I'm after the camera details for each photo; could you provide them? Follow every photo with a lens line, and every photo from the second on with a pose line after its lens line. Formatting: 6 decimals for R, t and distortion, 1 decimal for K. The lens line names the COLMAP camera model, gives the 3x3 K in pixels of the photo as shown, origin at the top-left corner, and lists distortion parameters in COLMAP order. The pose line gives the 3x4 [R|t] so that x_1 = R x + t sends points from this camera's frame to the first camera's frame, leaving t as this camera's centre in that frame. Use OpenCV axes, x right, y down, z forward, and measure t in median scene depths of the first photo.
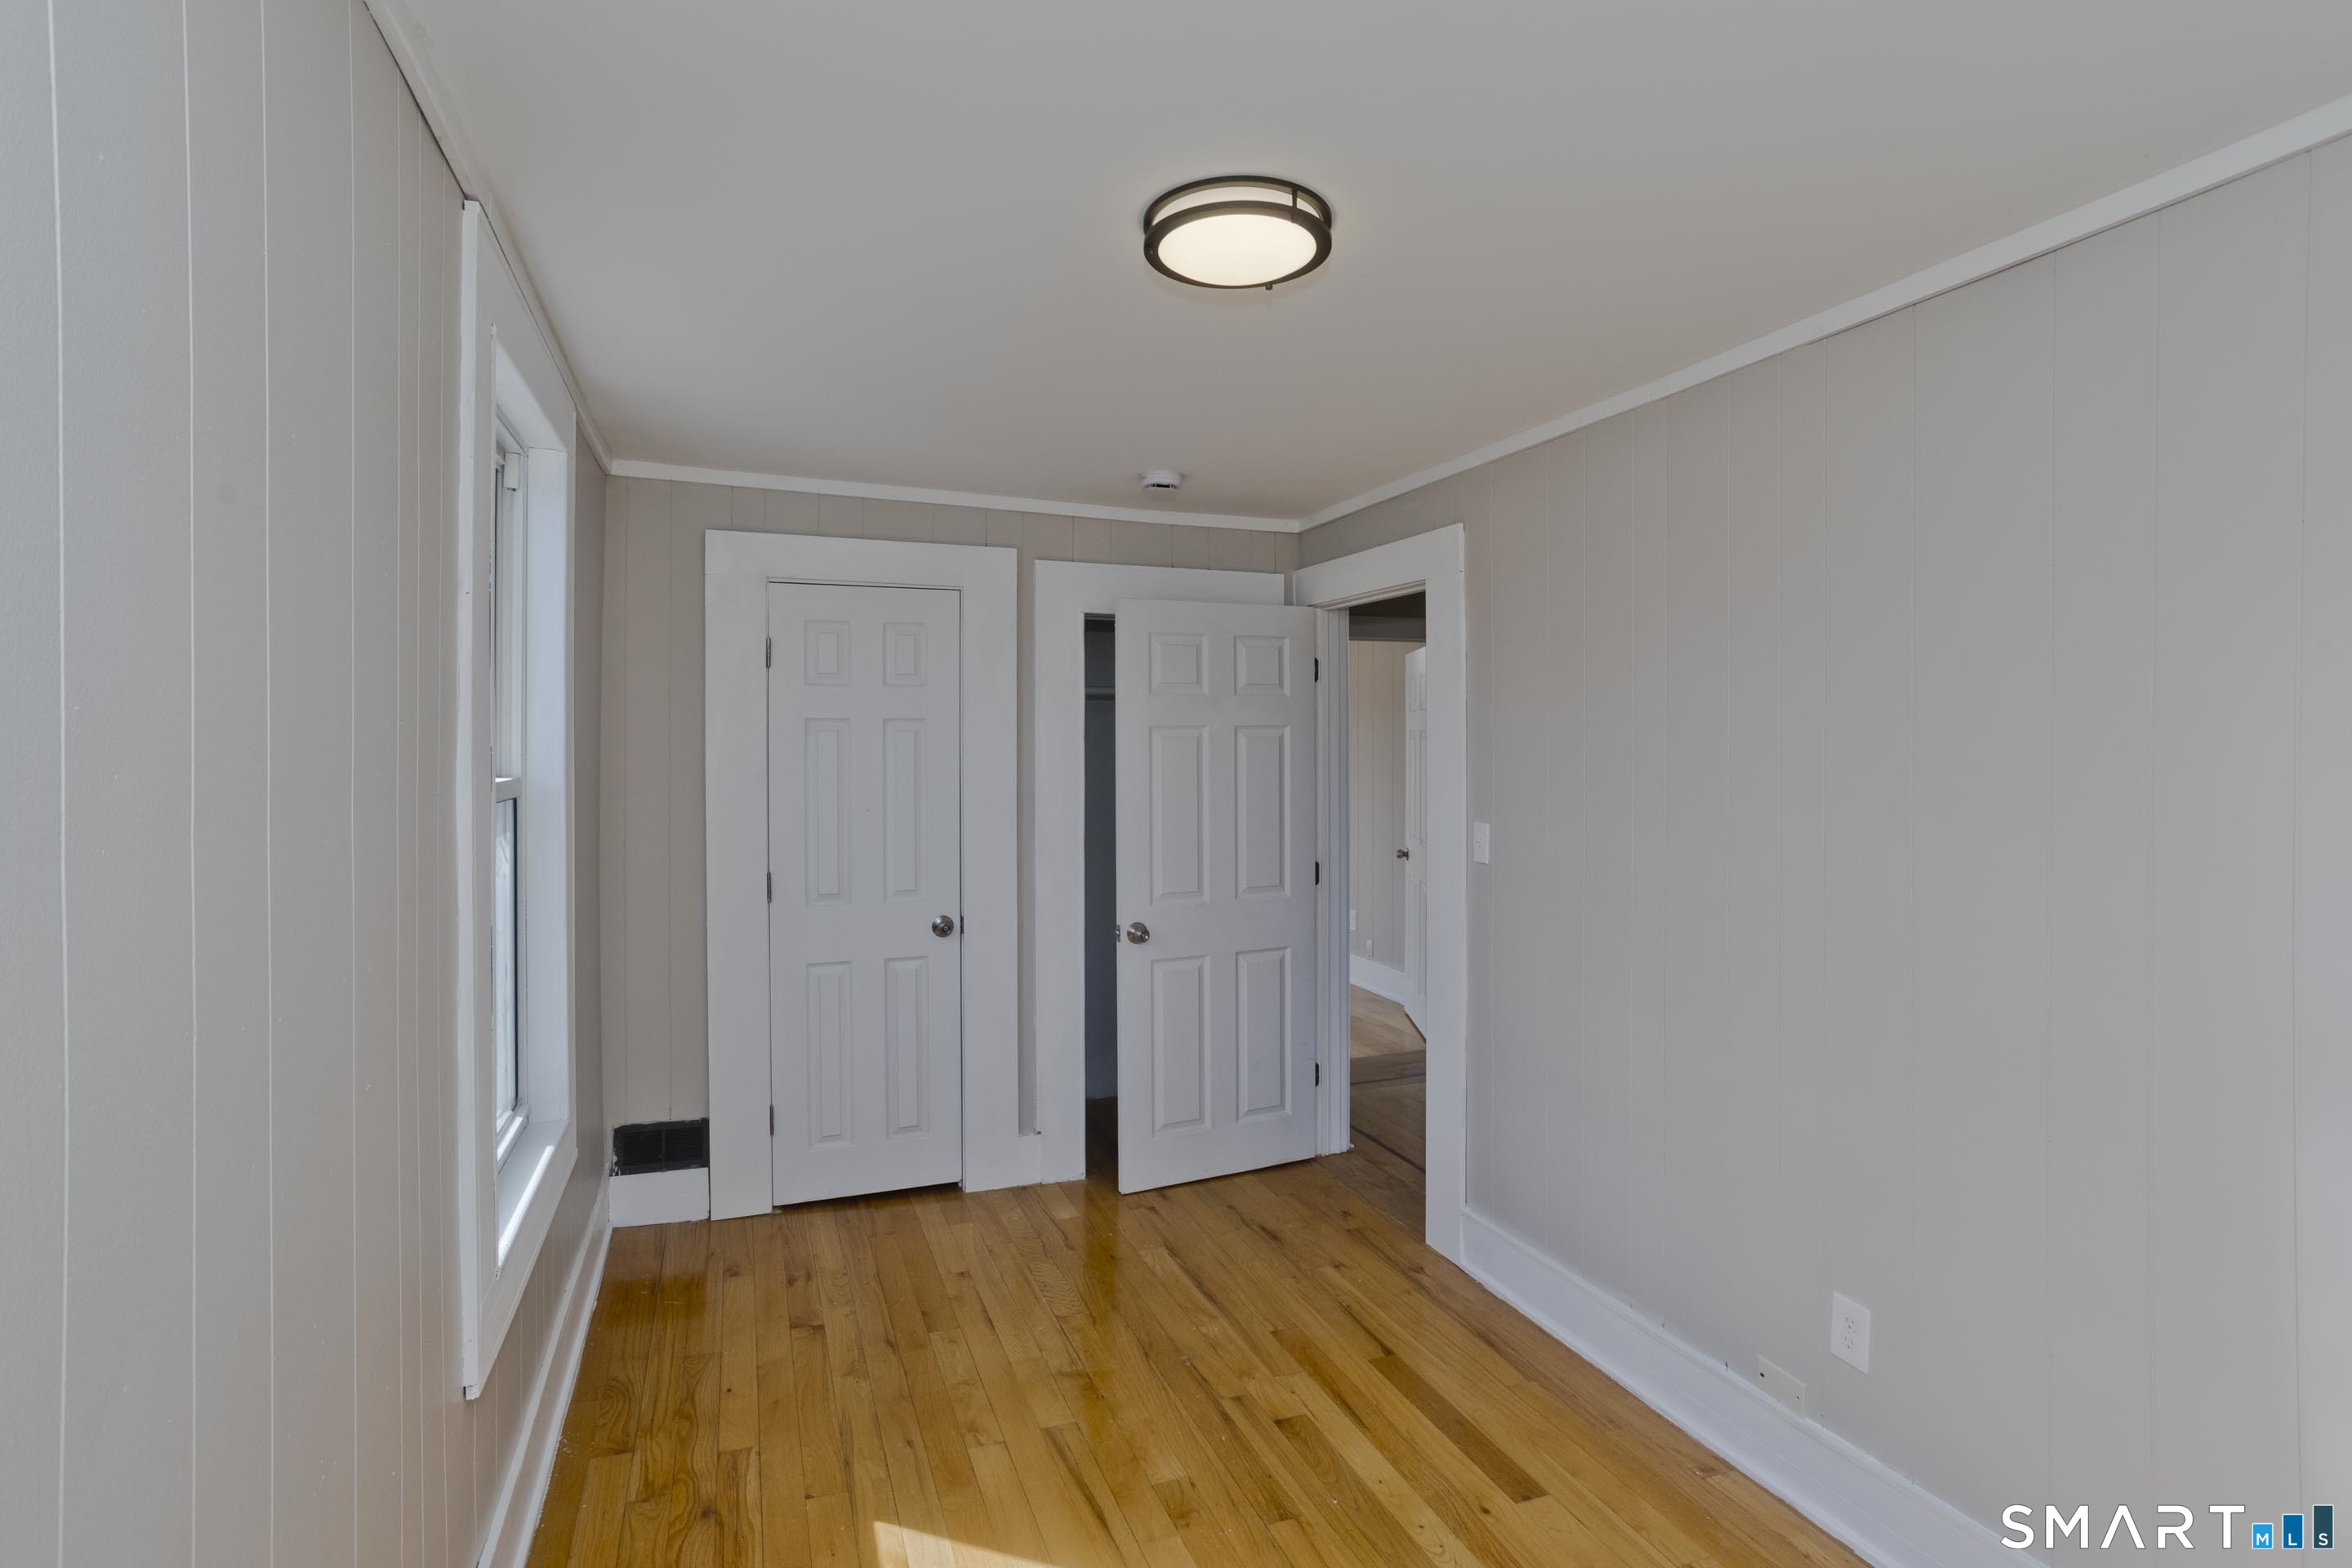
lens RADIAL K [[1154.7, 0, 1170.8], [0, 1154.7, 725.7], [0, 0, 1]] dist [-0.054329, 0.033890]
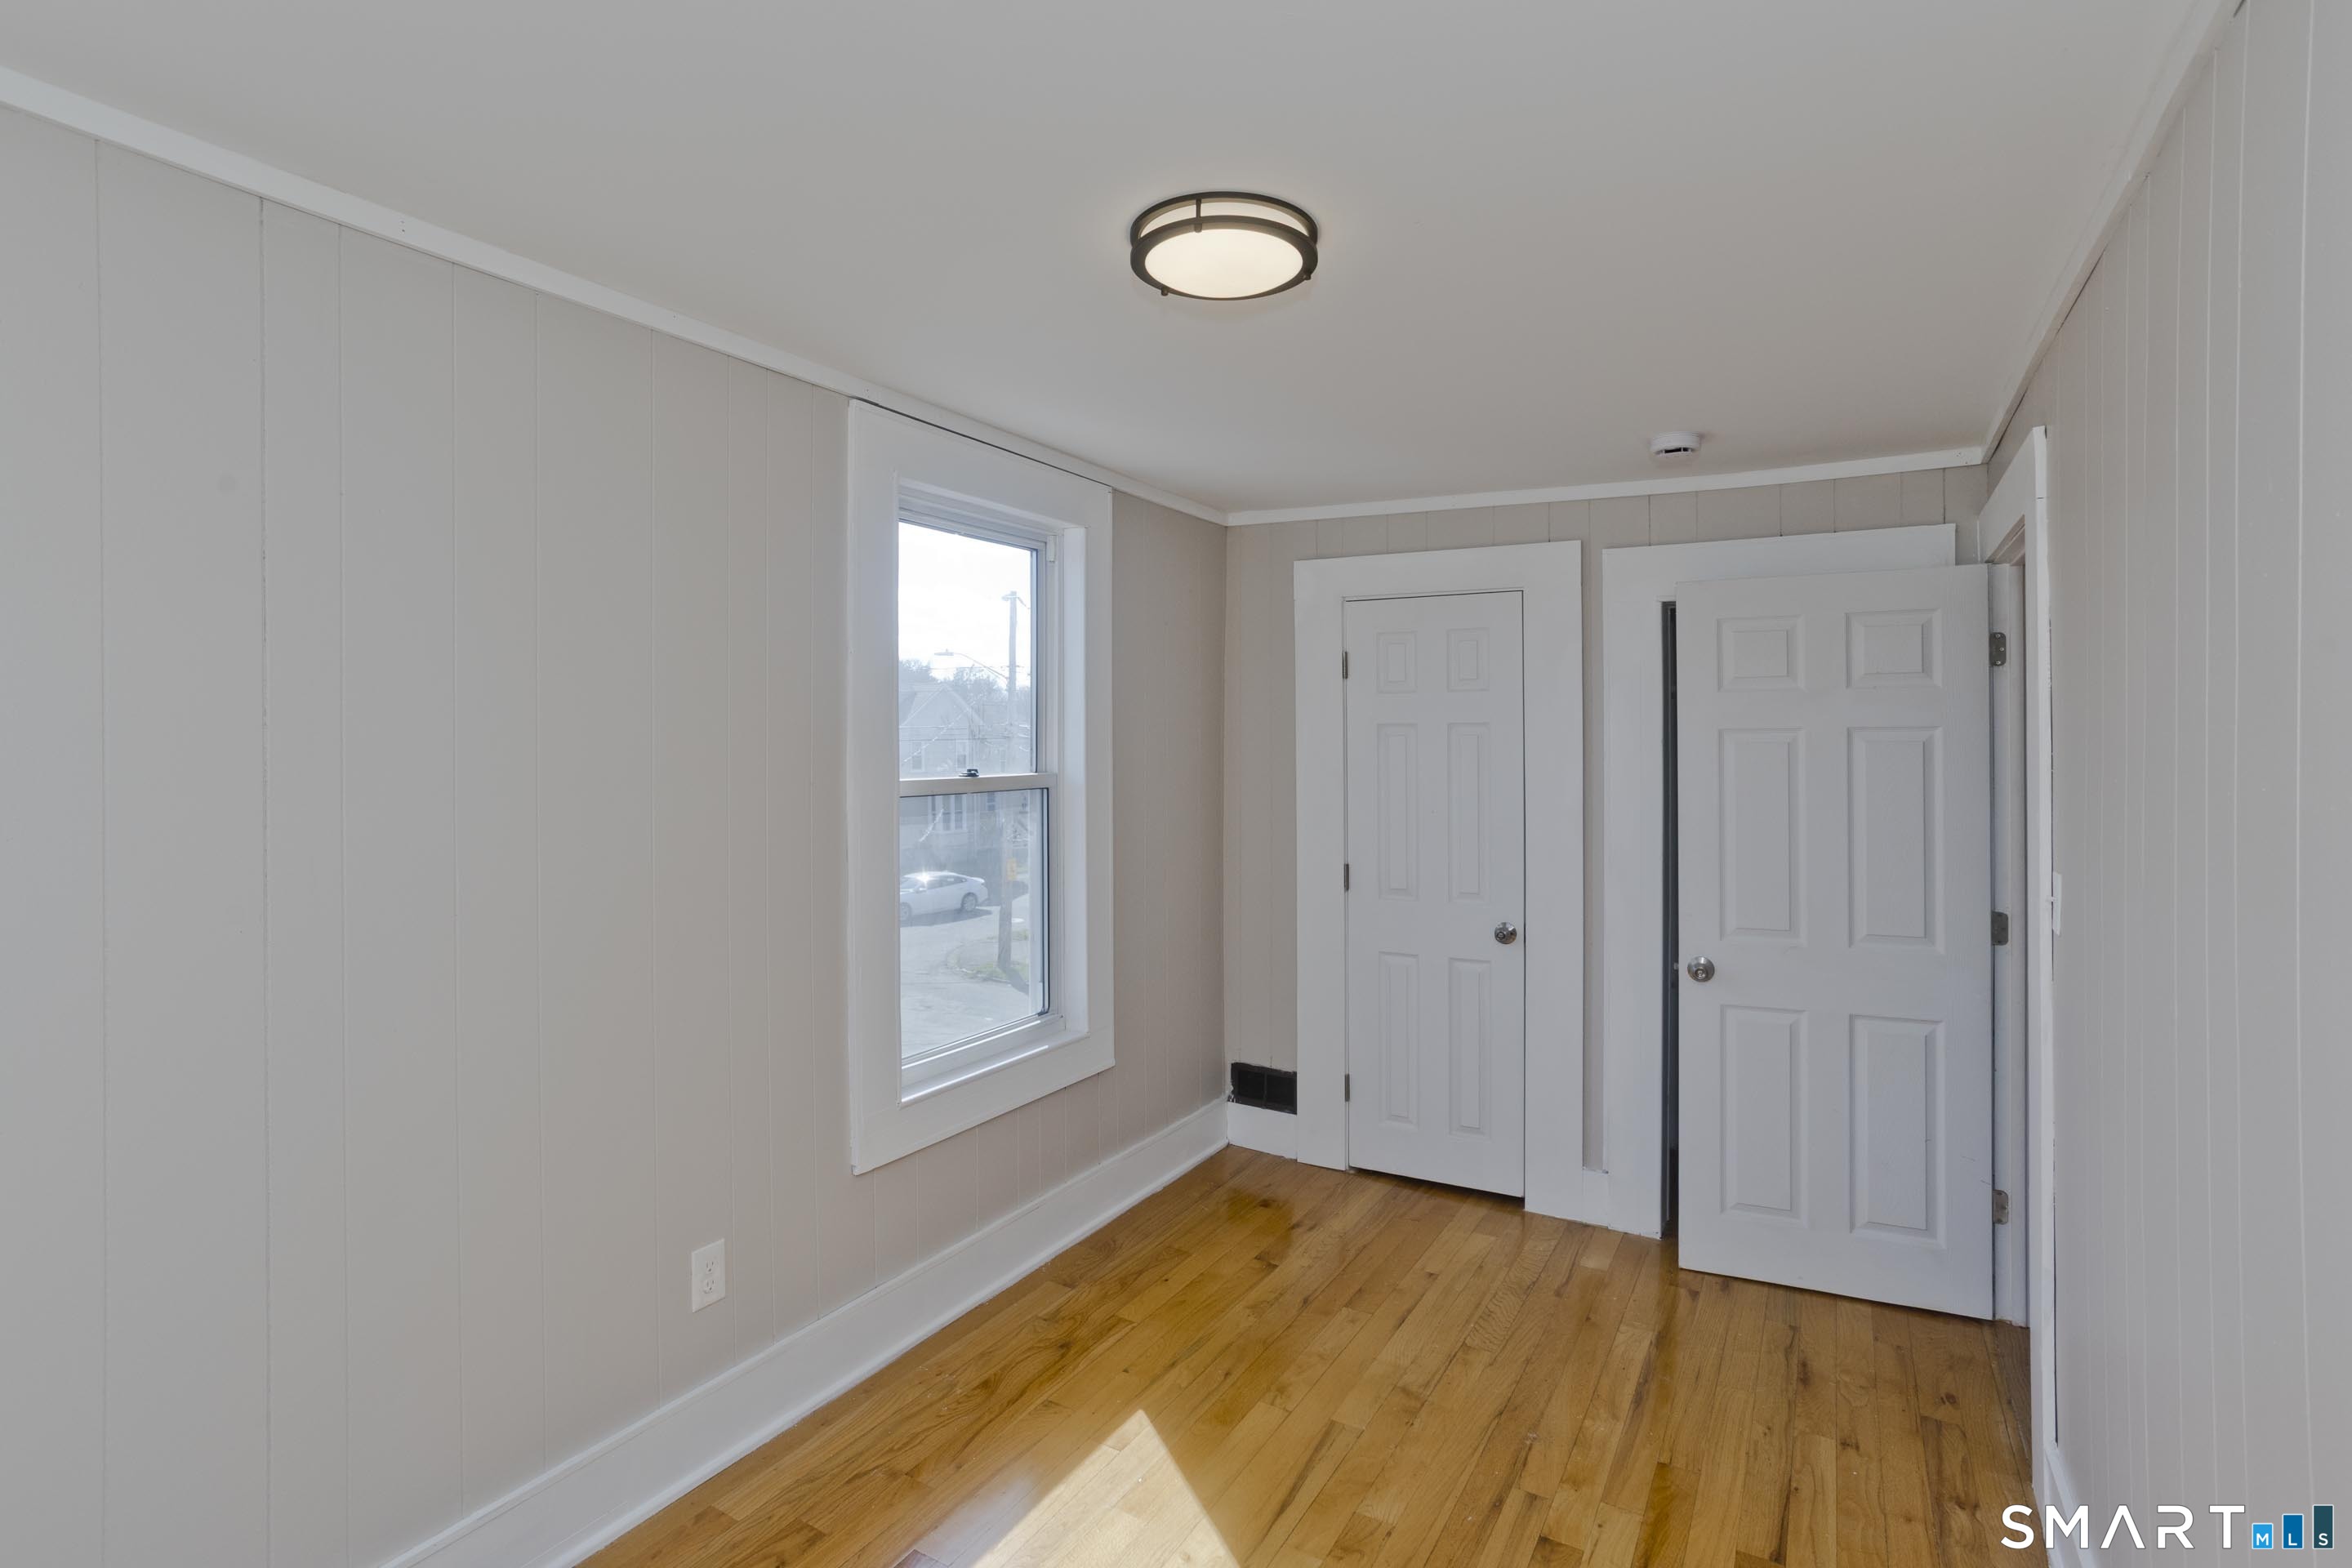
lens RADIAL K [[1154.7, 0, 1170.8], [0, 1154.7, 725.7], [0, 0, 1]] dist [-0.054329, 0.033890]
pose [[0.627158, -0.008909, -0.778841, 0.416588], [0.010967, 0.999936, -0.002607, -0.004629], [0.778815, -0.006907, 0.627216, 0.172080]]
